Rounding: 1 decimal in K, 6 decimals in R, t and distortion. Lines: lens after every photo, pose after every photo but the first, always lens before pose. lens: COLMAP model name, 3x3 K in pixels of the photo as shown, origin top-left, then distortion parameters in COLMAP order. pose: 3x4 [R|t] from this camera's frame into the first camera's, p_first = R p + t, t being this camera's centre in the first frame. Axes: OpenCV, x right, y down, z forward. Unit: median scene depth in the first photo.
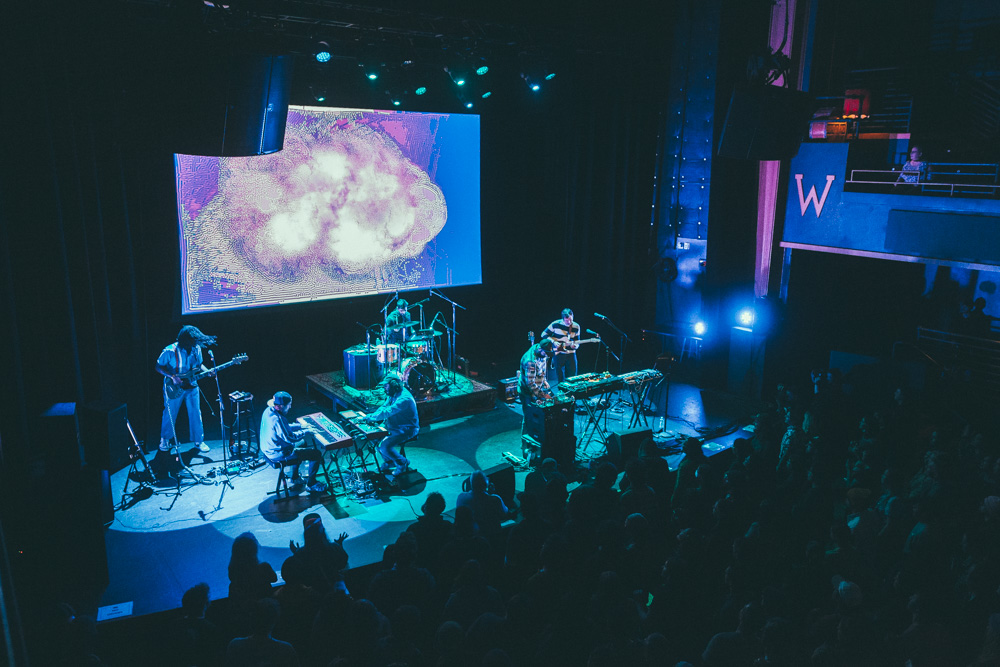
lens RADIAL K [[744.0, 0, 500.0], [0, 744.0, 333.5], [0, 0, 1]] dist [0.001763, 0.001700]
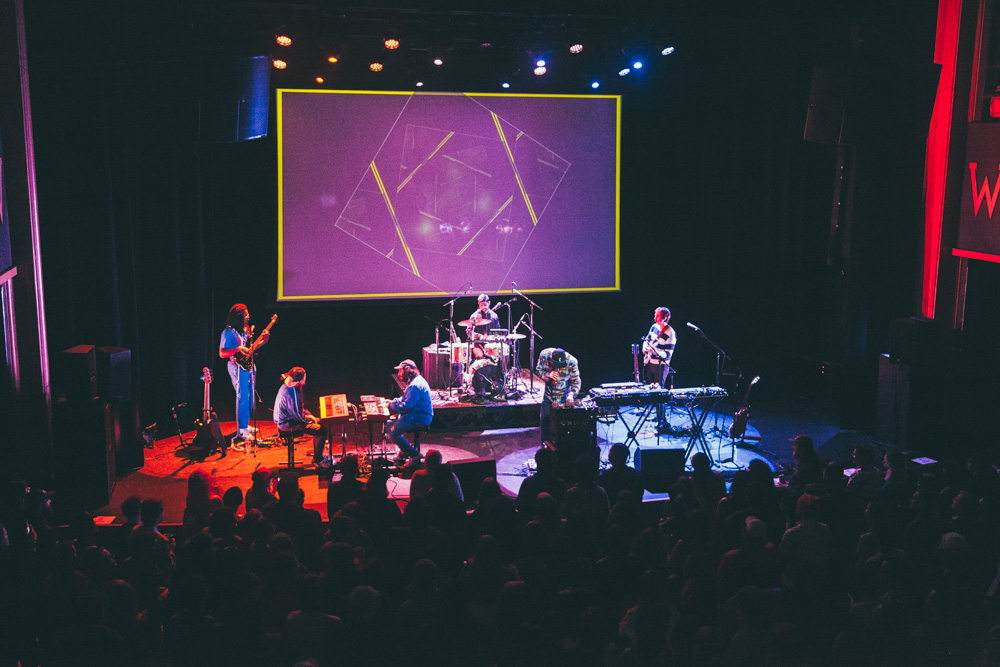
lens RADIAL K [[1030.4, 0, 500.0], [0, 1030.4, 333.5], [0, 0, 1]] dist [0.008175, -0.008578]
pose [[0.933770, 0.060451, -0.352732, 0.342867], [-0.077374, 0.996420, -0.034063, 0.041776], [0.349410, 0.059100, 0.935104, -0.183861]]
